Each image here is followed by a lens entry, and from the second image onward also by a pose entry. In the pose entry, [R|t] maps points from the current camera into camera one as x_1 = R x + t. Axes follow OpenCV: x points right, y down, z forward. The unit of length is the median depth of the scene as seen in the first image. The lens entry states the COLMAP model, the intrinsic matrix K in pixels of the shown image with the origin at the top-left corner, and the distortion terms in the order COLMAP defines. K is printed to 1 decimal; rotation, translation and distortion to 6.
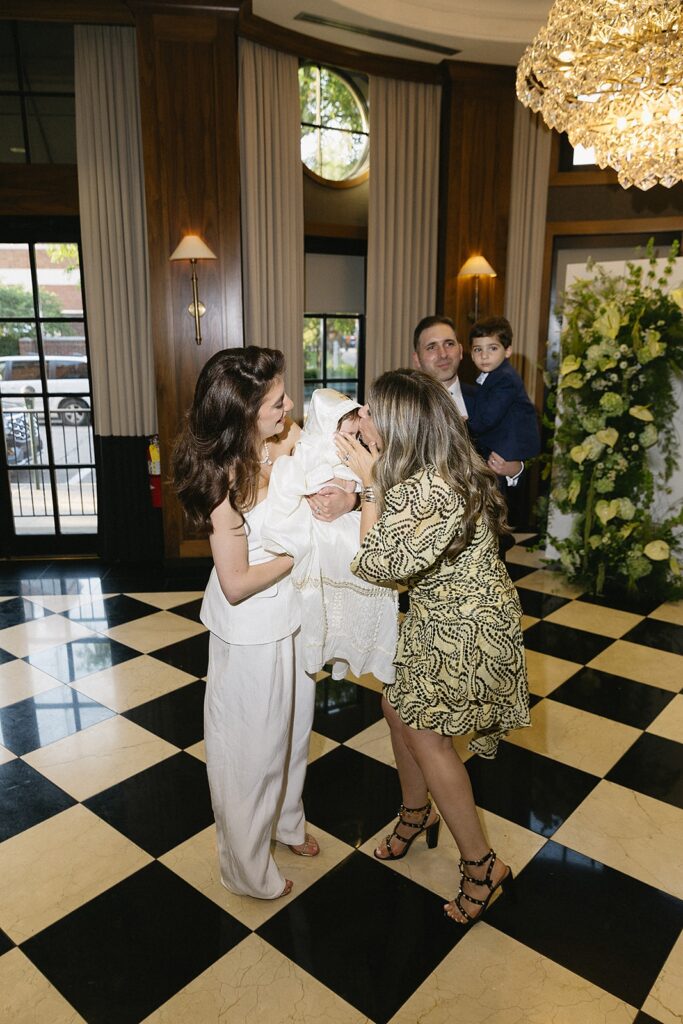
lens RADIAL K [[738.4, 0, 341.5], [0, 738.4, 512.0], [0, 0, 1]] dist [-0.000410, -0.000568]
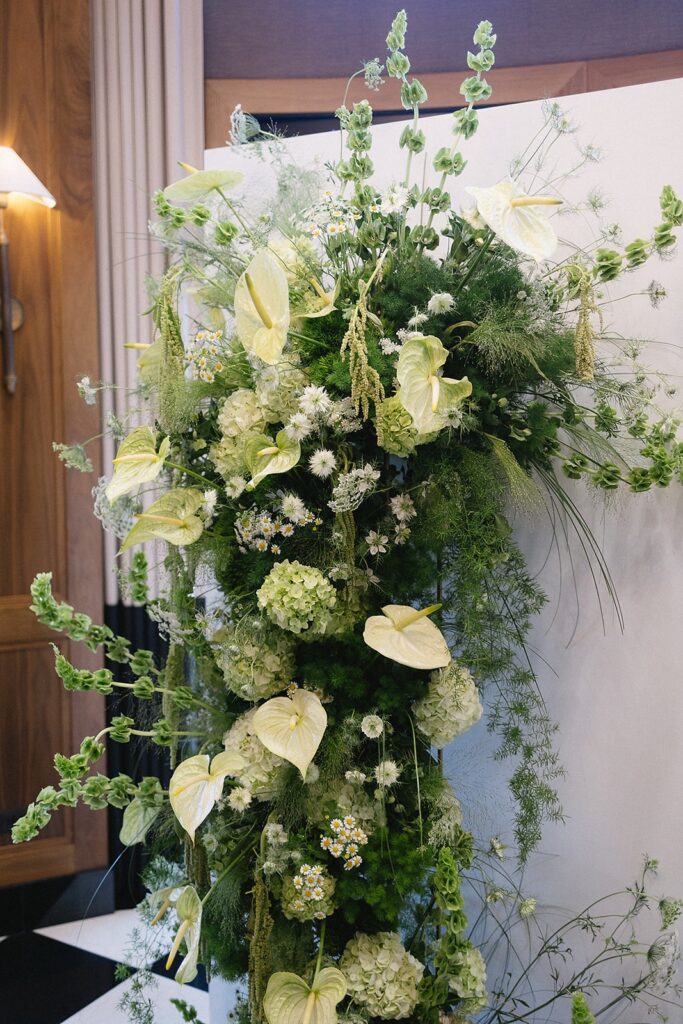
lens RADIAL K [[1061.0, 0, 341.5], [0, 1061.0, 512.0], [0, 0, 1]] dist [0.002069, -0.007060]
pose [[0.985600, -0.024314, 0.167338, 0.318791], [0.044089, 0.992329, -0.115493, -0.135125], [-0.163247, 0.121208, 0.979111, 0.619883]]
